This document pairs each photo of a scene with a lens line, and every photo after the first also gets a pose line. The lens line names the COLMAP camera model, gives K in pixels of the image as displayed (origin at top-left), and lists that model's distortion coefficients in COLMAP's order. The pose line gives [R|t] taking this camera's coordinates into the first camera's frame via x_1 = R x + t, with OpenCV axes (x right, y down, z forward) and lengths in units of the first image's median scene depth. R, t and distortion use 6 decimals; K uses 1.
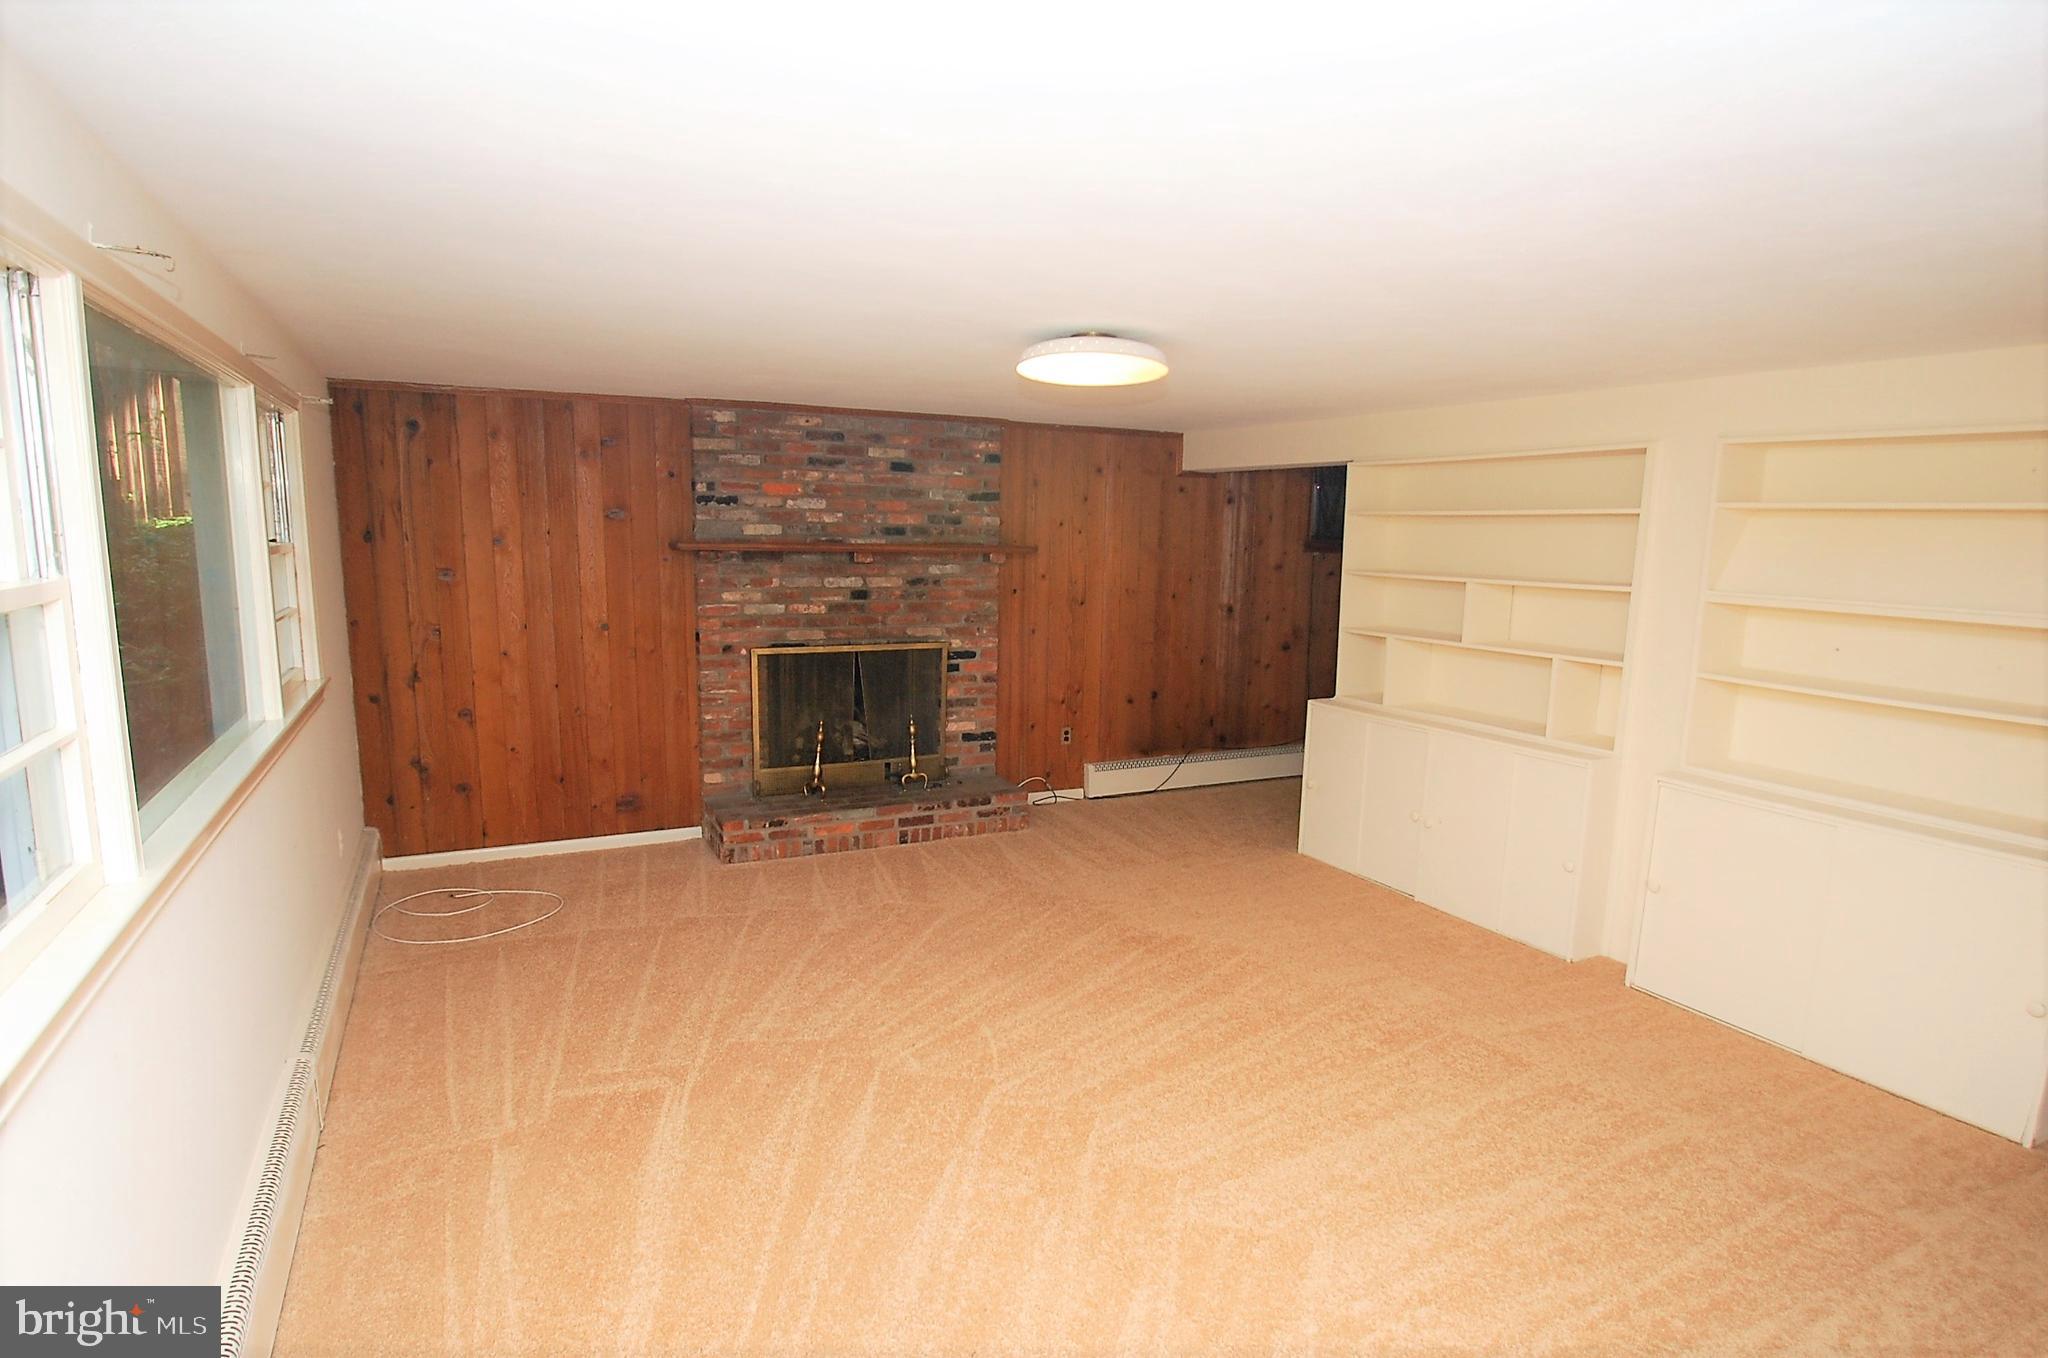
lens RADIAL K [[1099.1, 0, 1017.5], [0, 1099.1, 702.8], [0, 0, 1]] dist [-0.001983, 0.000444]
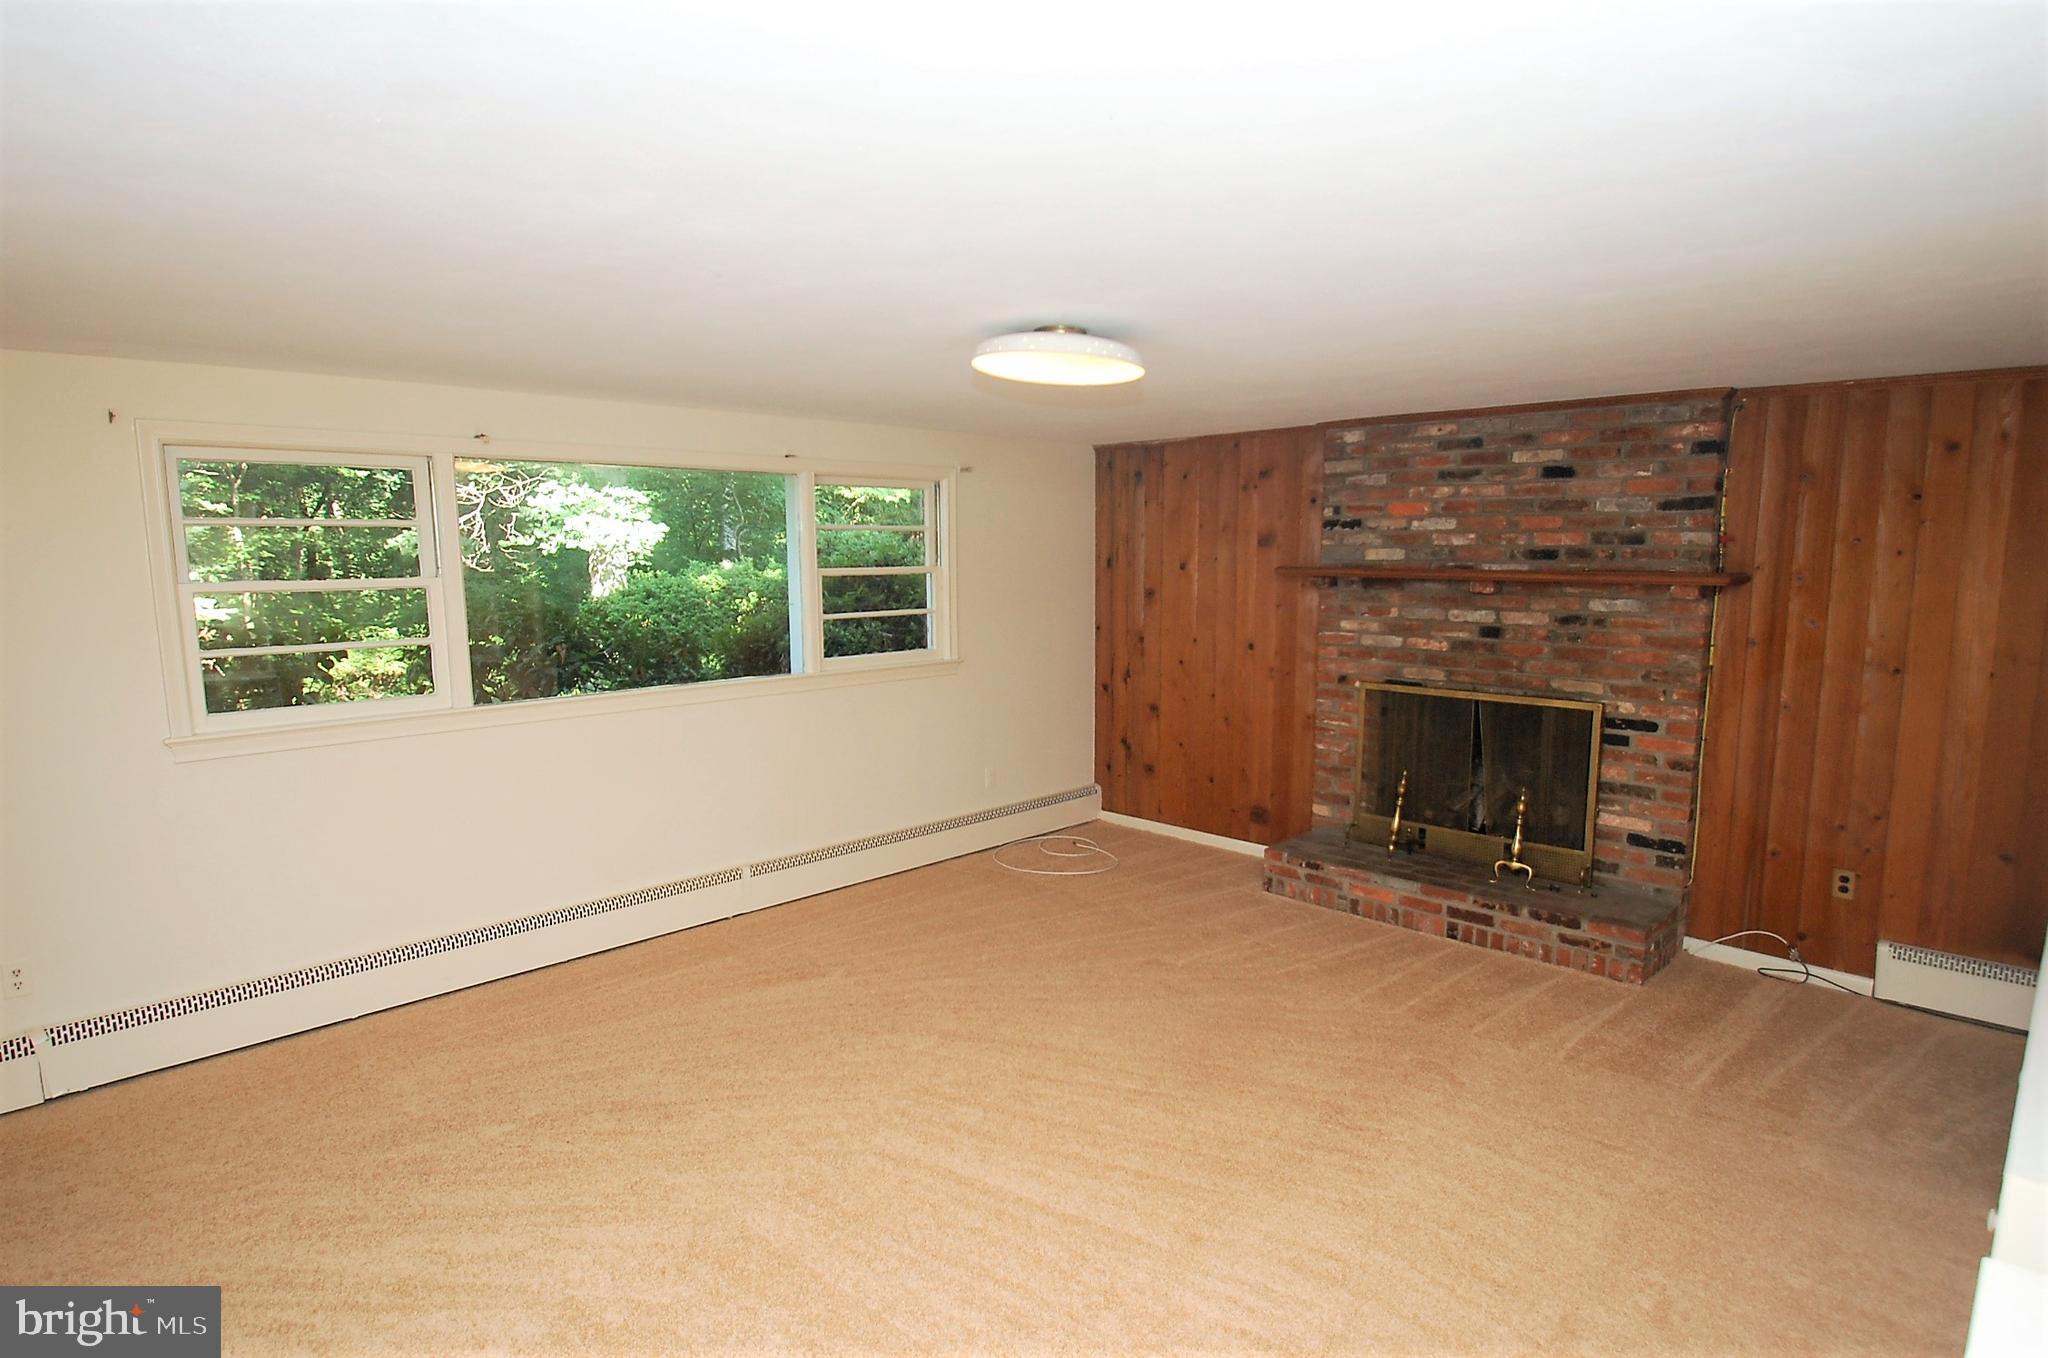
lens RADIAL K [[1099.1, 0, 1017.5], [0, 1099.1, 702.8], [0, 0, 1]] dist [-0.001983, 0.000444]
pose [[0.320776, 0.115053, -0.940141, 0.529985], [-0.142389, 0.987172, 0.072225, -0.055866], [0.936391, 0.110698, 0.333043, 0.406906]]
